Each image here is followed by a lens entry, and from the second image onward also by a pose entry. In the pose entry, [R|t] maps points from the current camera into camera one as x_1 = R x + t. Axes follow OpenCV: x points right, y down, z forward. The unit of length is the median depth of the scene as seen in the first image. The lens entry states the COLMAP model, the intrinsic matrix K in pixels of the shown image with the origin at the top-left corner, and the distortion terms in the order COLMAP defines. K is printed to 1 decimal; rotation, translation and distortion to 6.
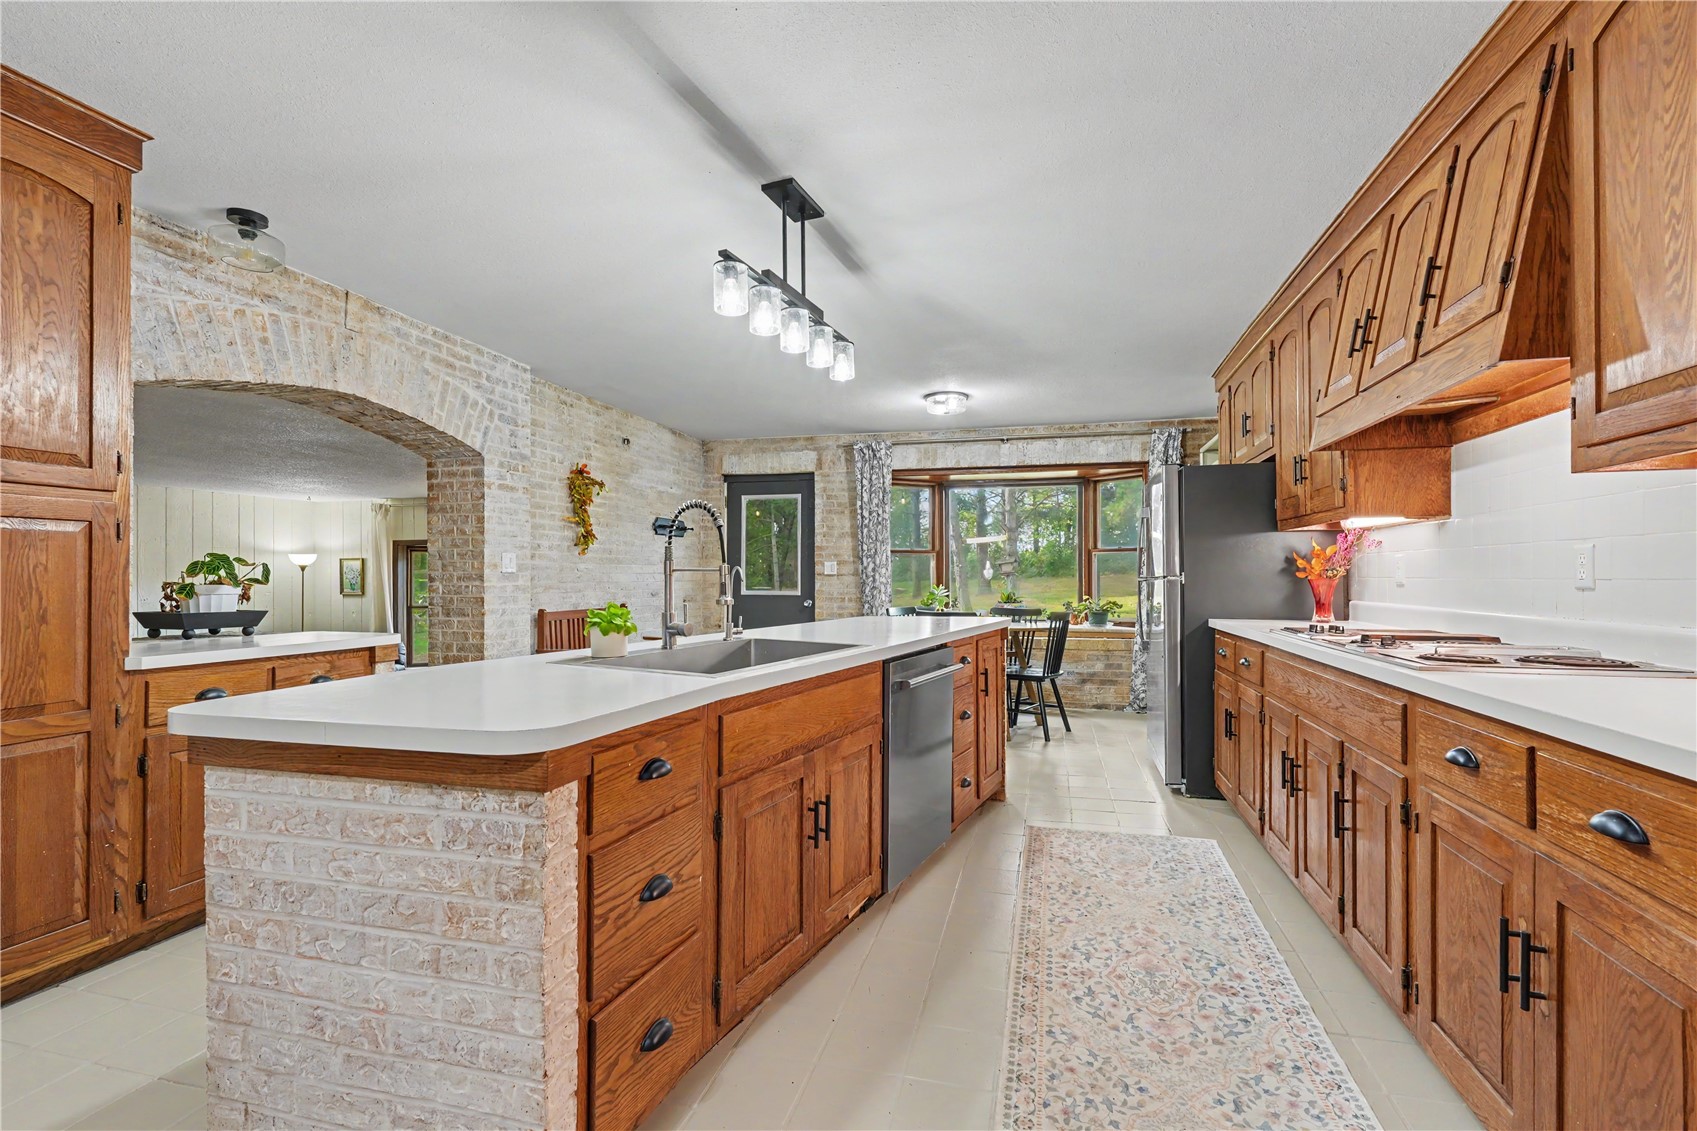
lens RADIAL K [[741.6, 0, 852.5], [0, 741.6, 571.7], [0, 0, 1]] dist [-0.003152, 0.000189]
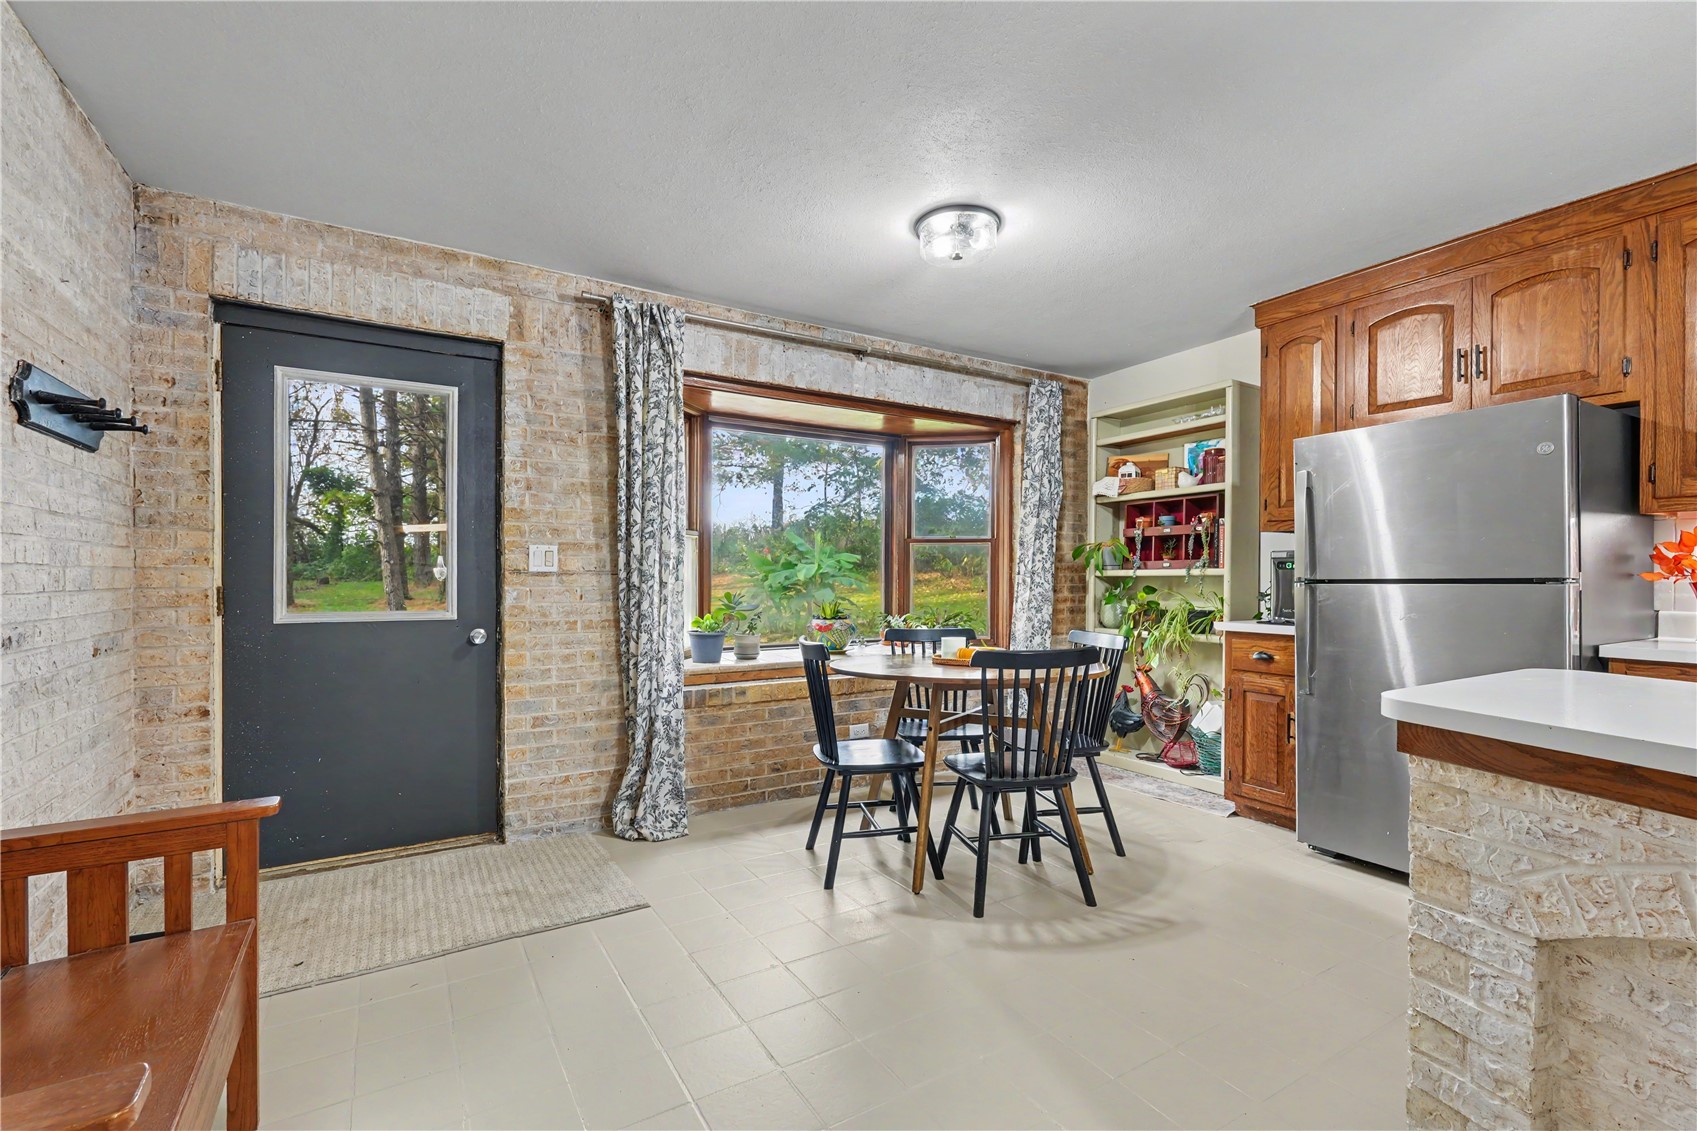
lens RADIAL K [[741.6, 0, 846.5], [0, 741.6, 576.1], [0, 0, 1]] dist [-0.003152, 0.000189]
pose [[0.692748, -0.002285, 0.721177, -0.230678], [-0.002724, 0.999980, 0.005785, 0.002987], [-0.721175, -0.005972, 0.692727, 0.544963]]
